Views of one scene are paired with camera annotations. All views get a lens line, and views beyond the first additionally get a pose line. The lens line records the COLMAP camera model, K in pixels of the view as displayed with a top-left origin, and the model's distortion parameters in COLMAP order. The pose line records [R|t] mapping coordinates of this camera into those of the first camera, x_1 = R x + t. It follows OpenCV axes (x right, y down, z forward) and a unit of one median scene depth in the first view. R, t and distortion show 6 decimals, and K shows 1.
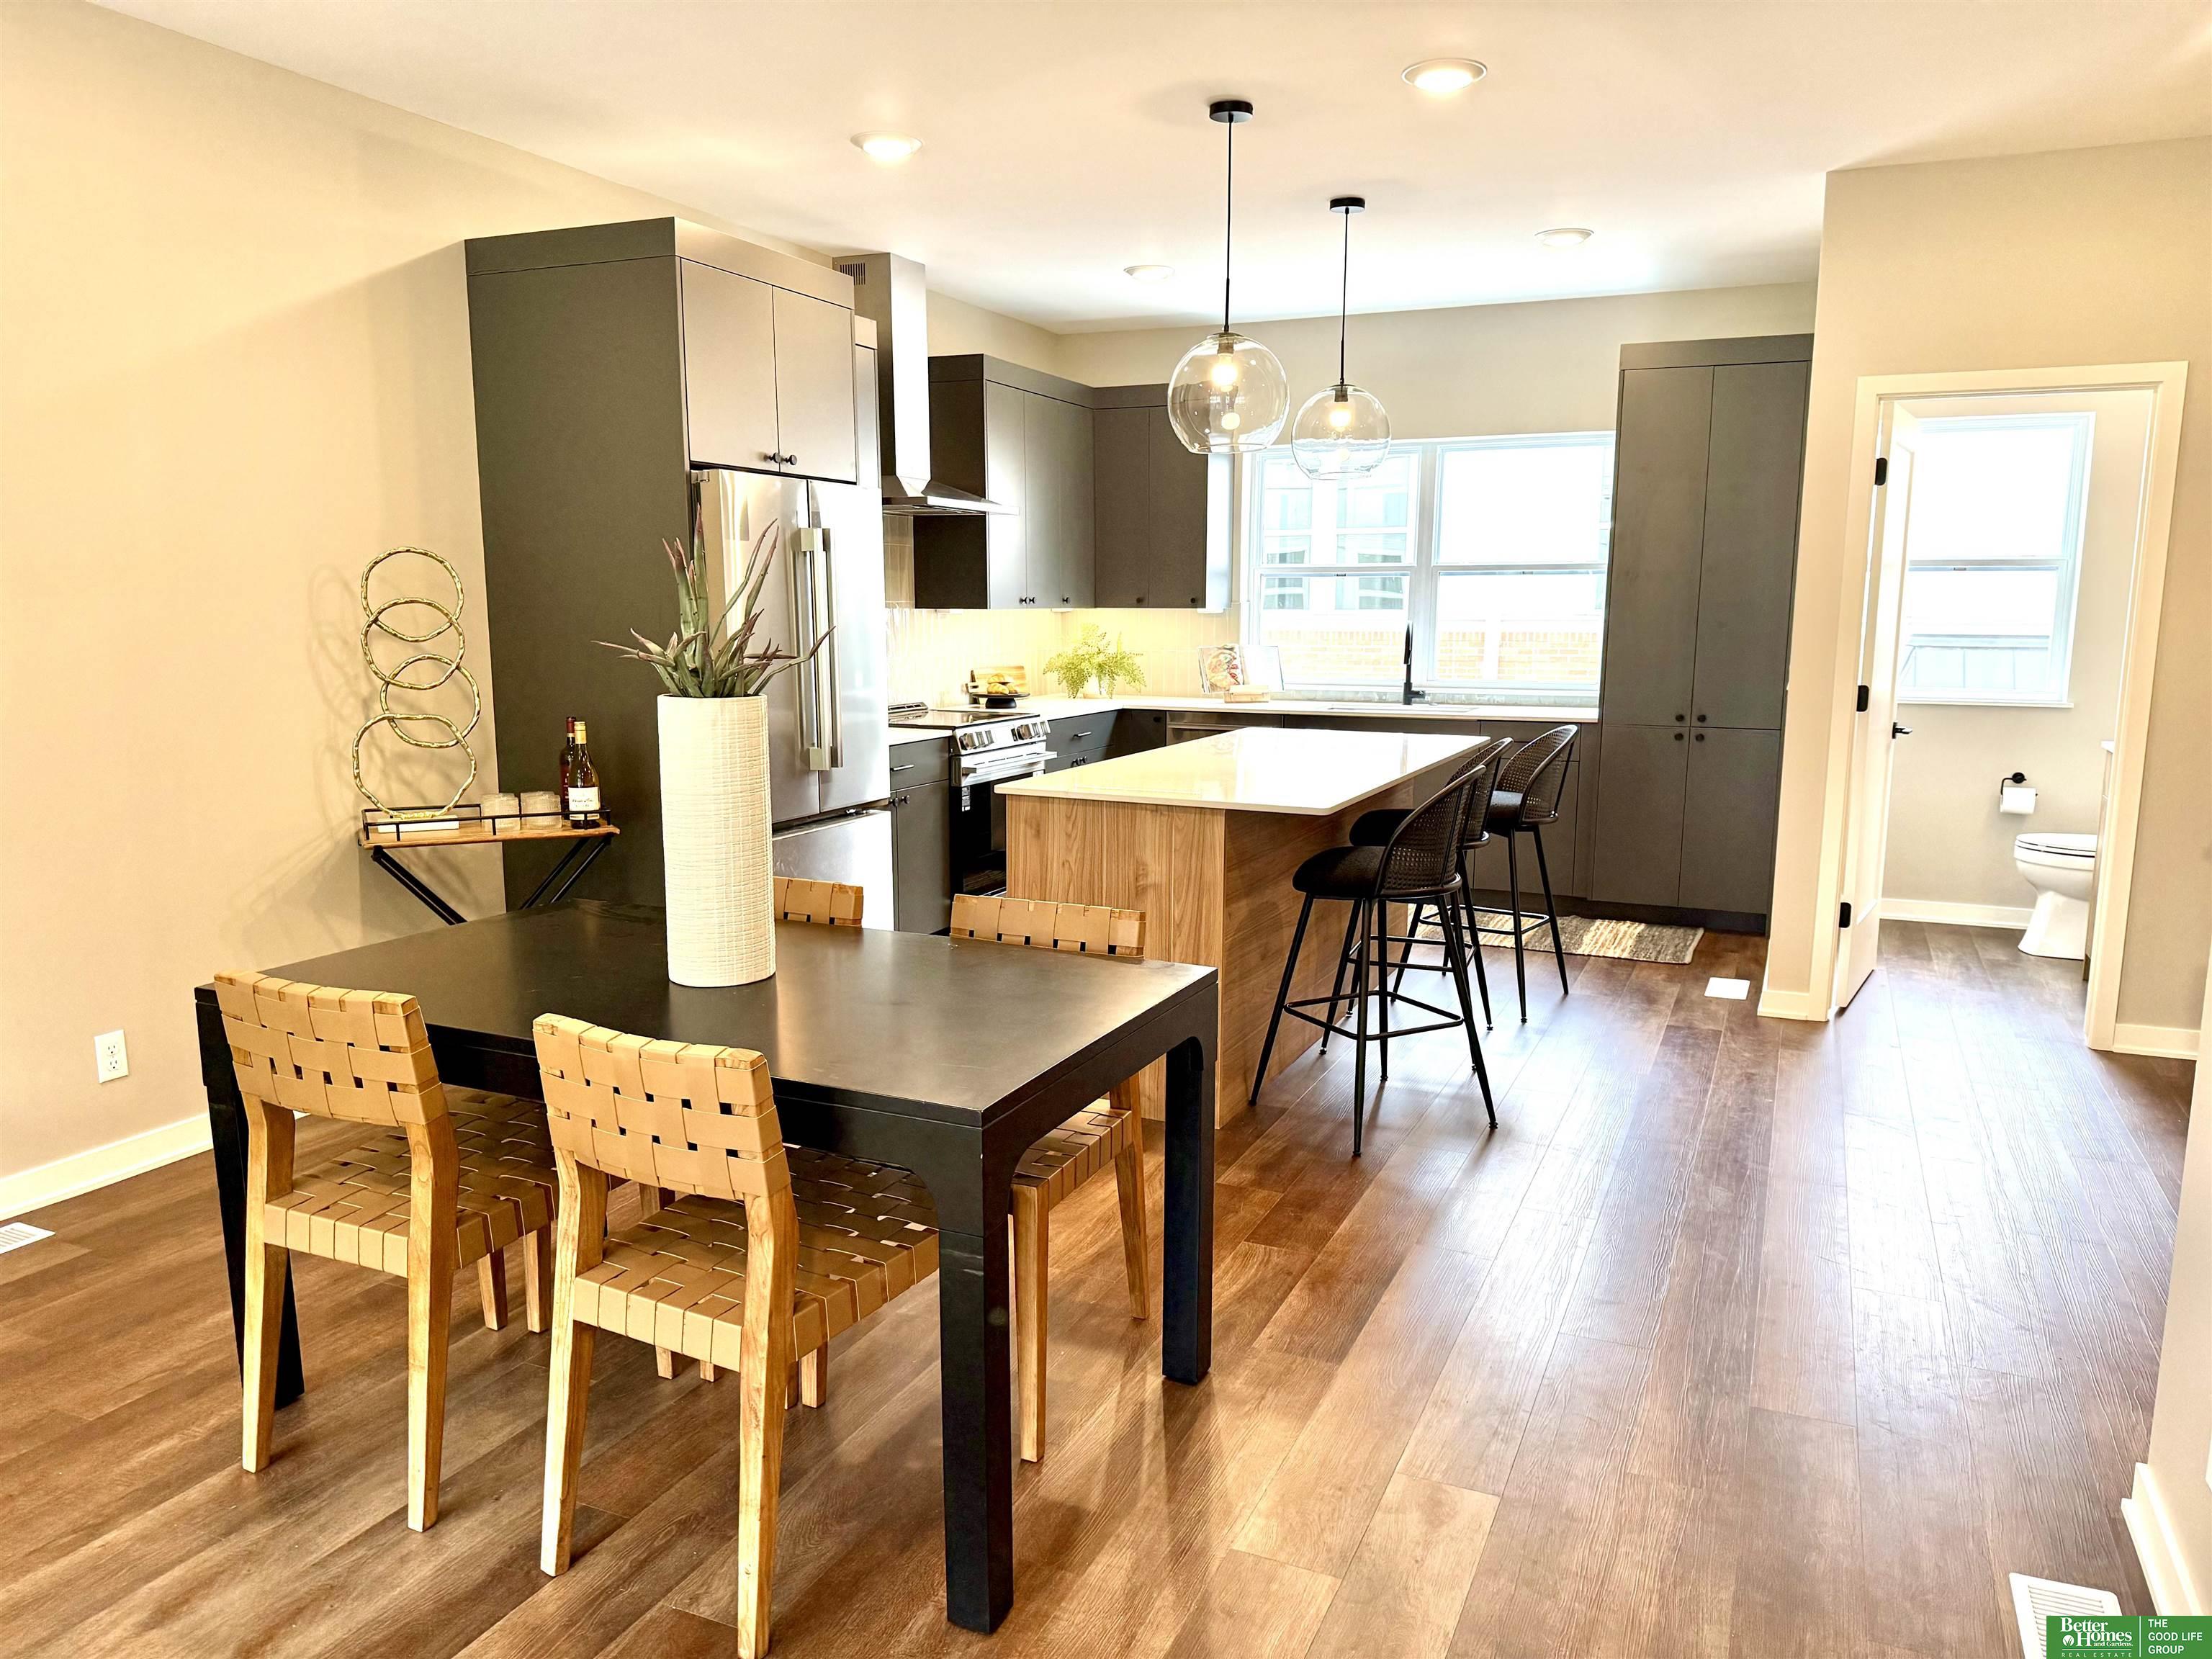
lens RADIAL K [[1543.6, 0, 1103.9], [0, 1543.6, 837.3], [0, 0, 1]] dist [0.119890, -0.206067]
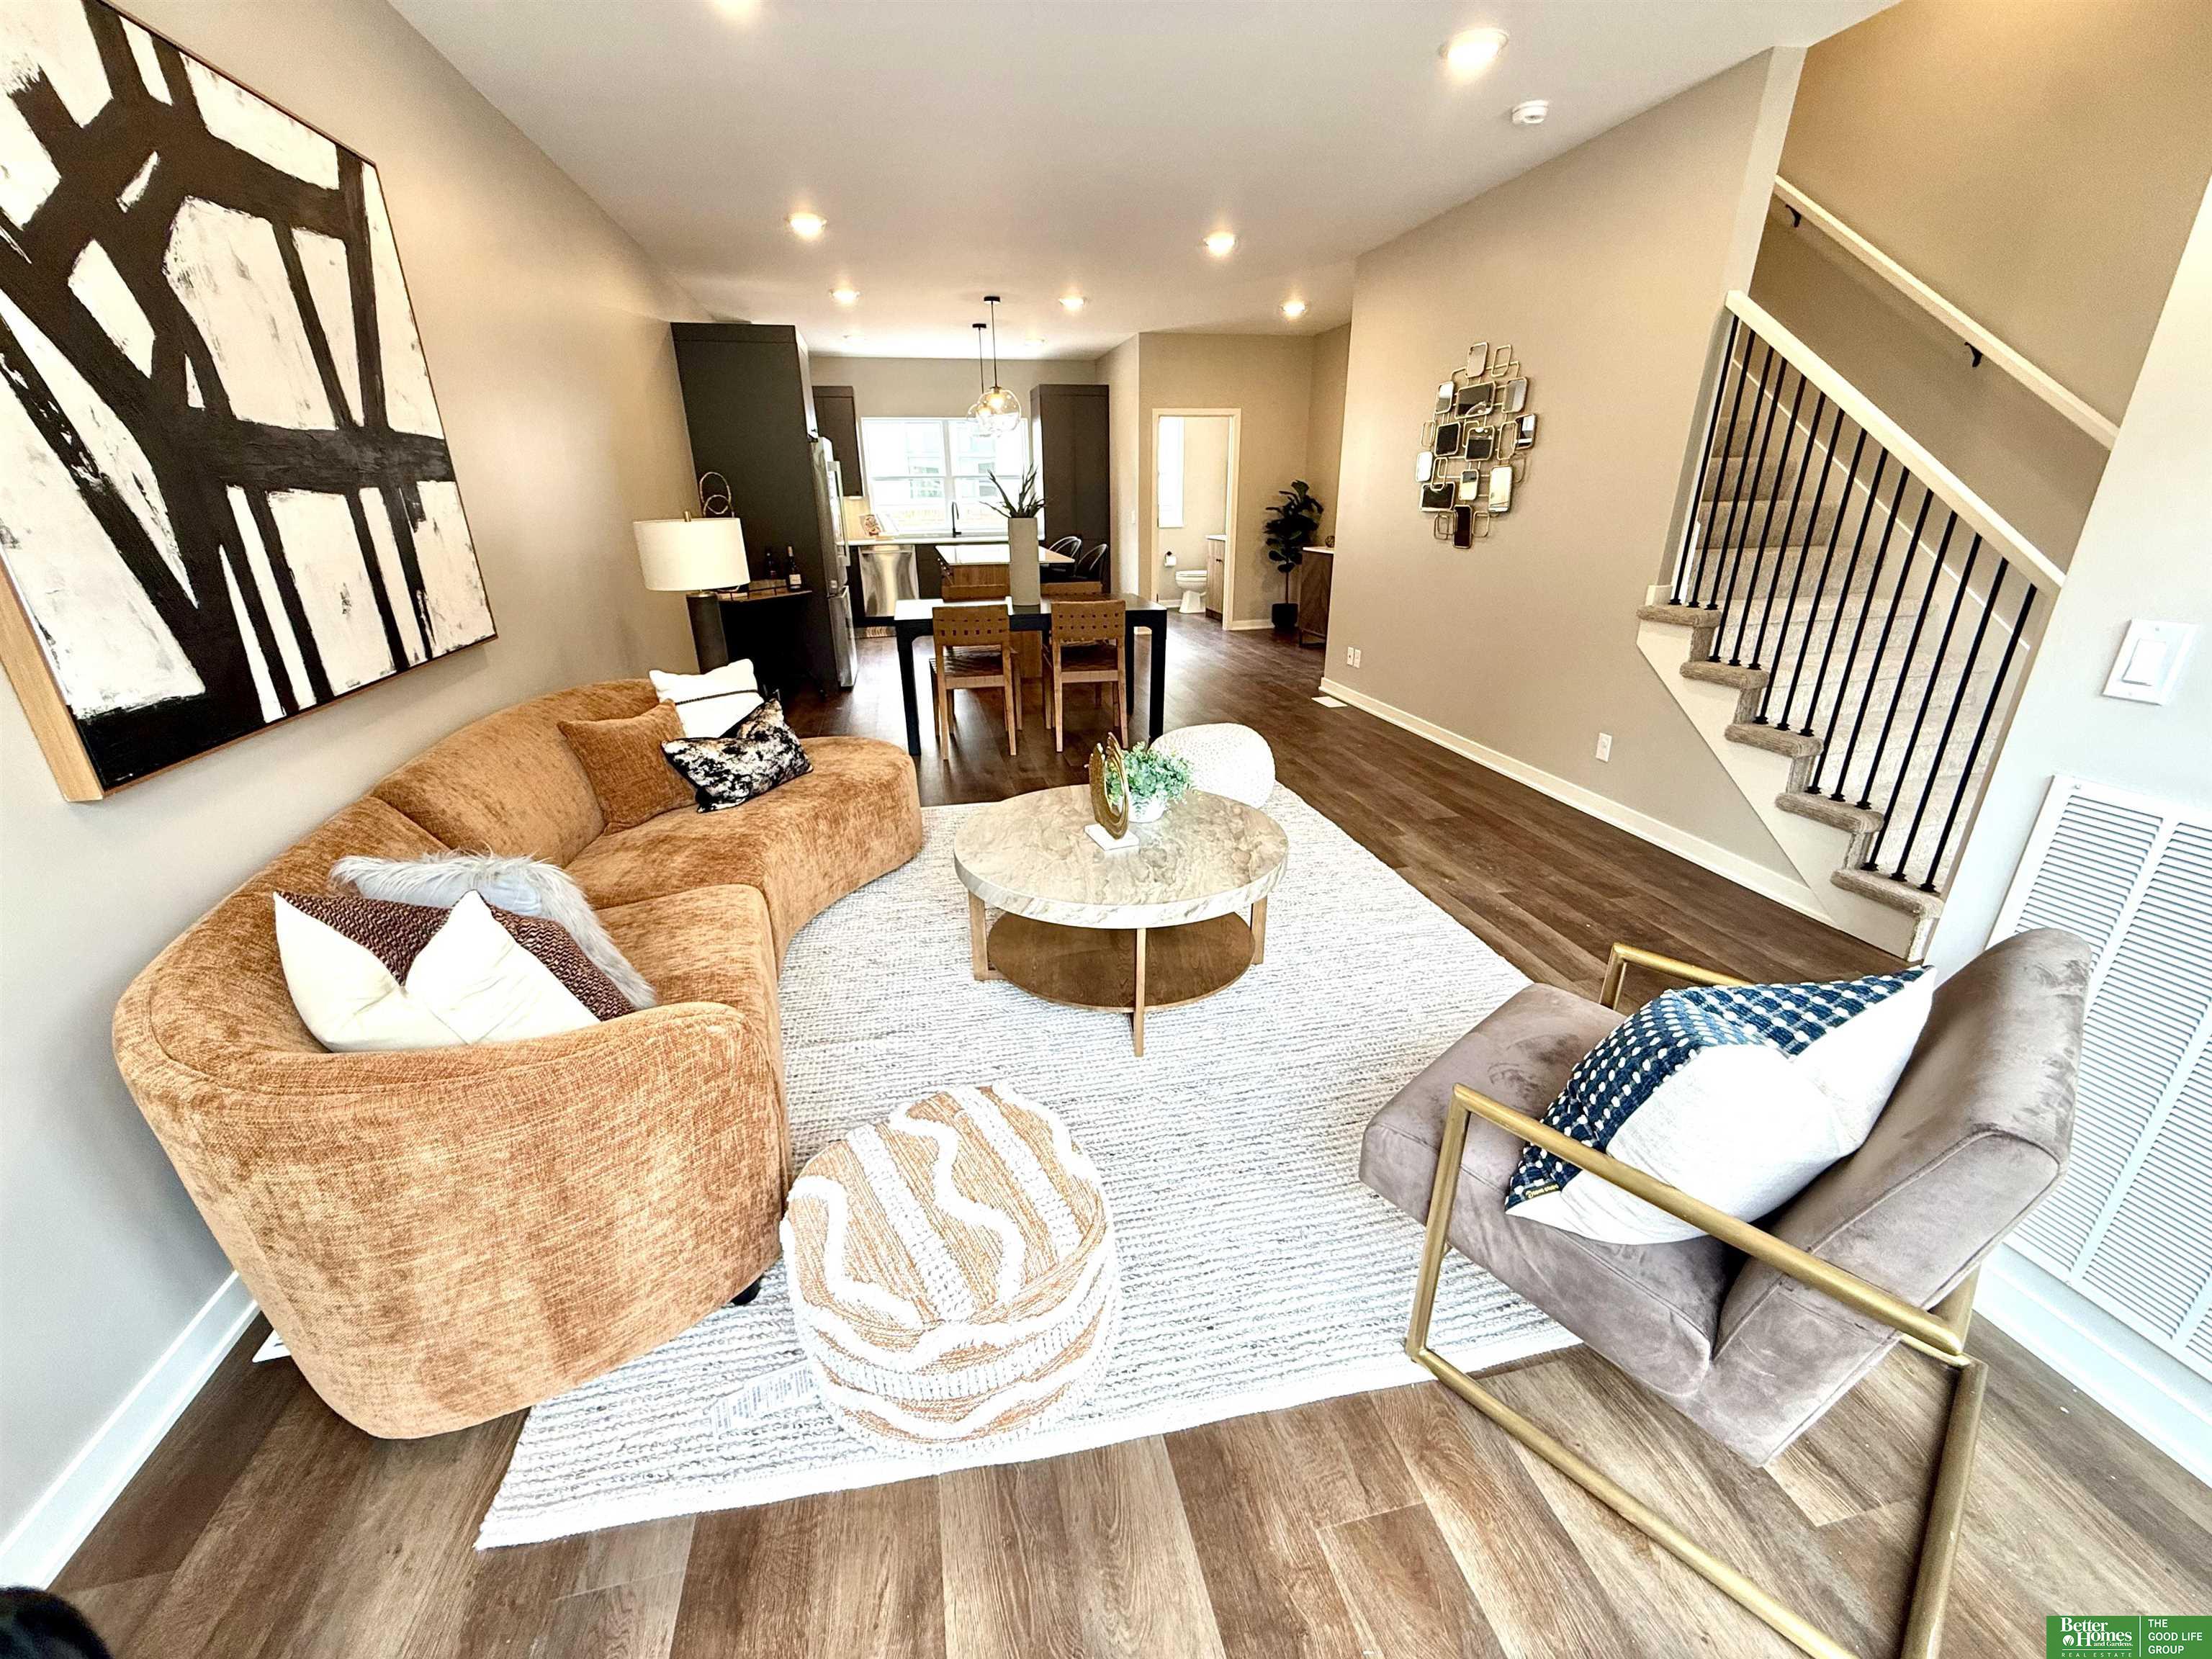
lens RADIAL K [[888.2, 0, 1096.6], [0, 888.2, 834.7], [0, 0, 1]] dist [-0.000648, 0.000172]
pose [[0.801734, -0.228741, 0.552178, -0.737894], [0.107481, 0.963984, 0.243277, 0.066553], [-0.587938, -0.135695, 0.797443, -0.407129]]
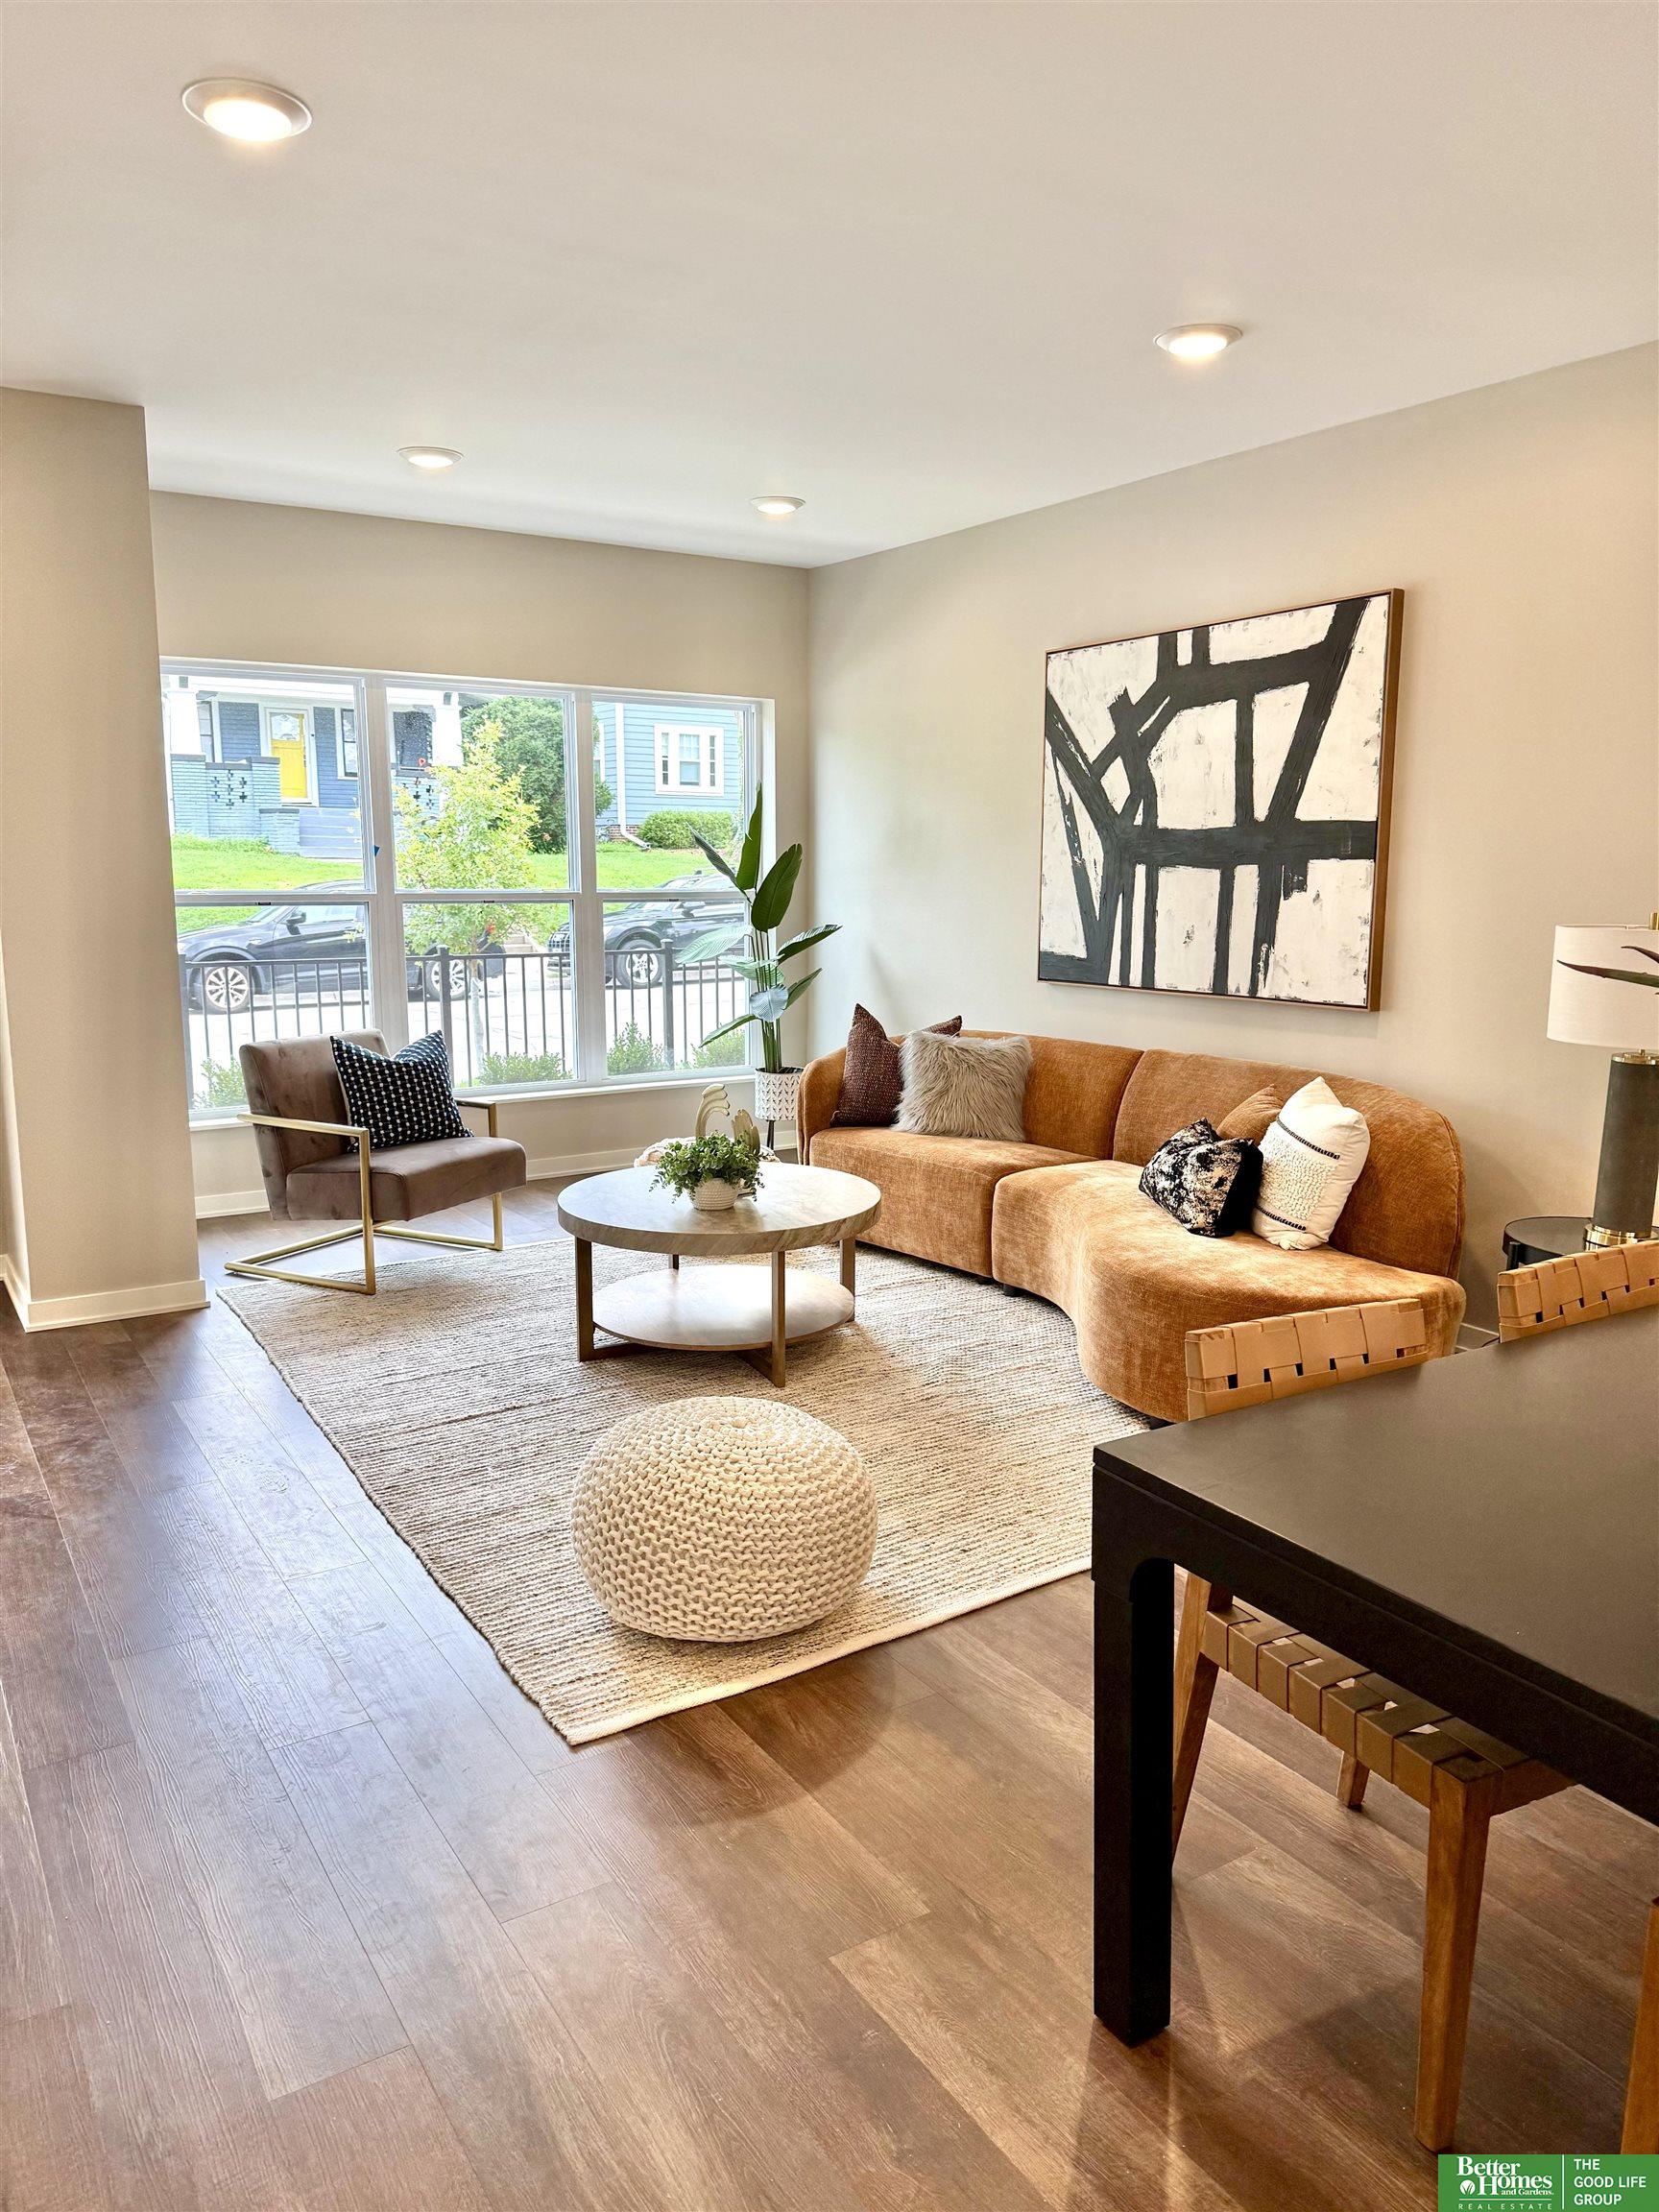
lens RADIAL K [[1531.8, 0, 819.0], [0, 1531.8, 1113.6], [0, 0, 1]] dist [0.157039, -0.203812]
pose [[-0.541803, 0.138521, -0.829012, 0.324597], [-0.135436, 0.959049, 0.248763, -0.095967], [0.829522, 0.247058, -0.500855, 0.531240]]
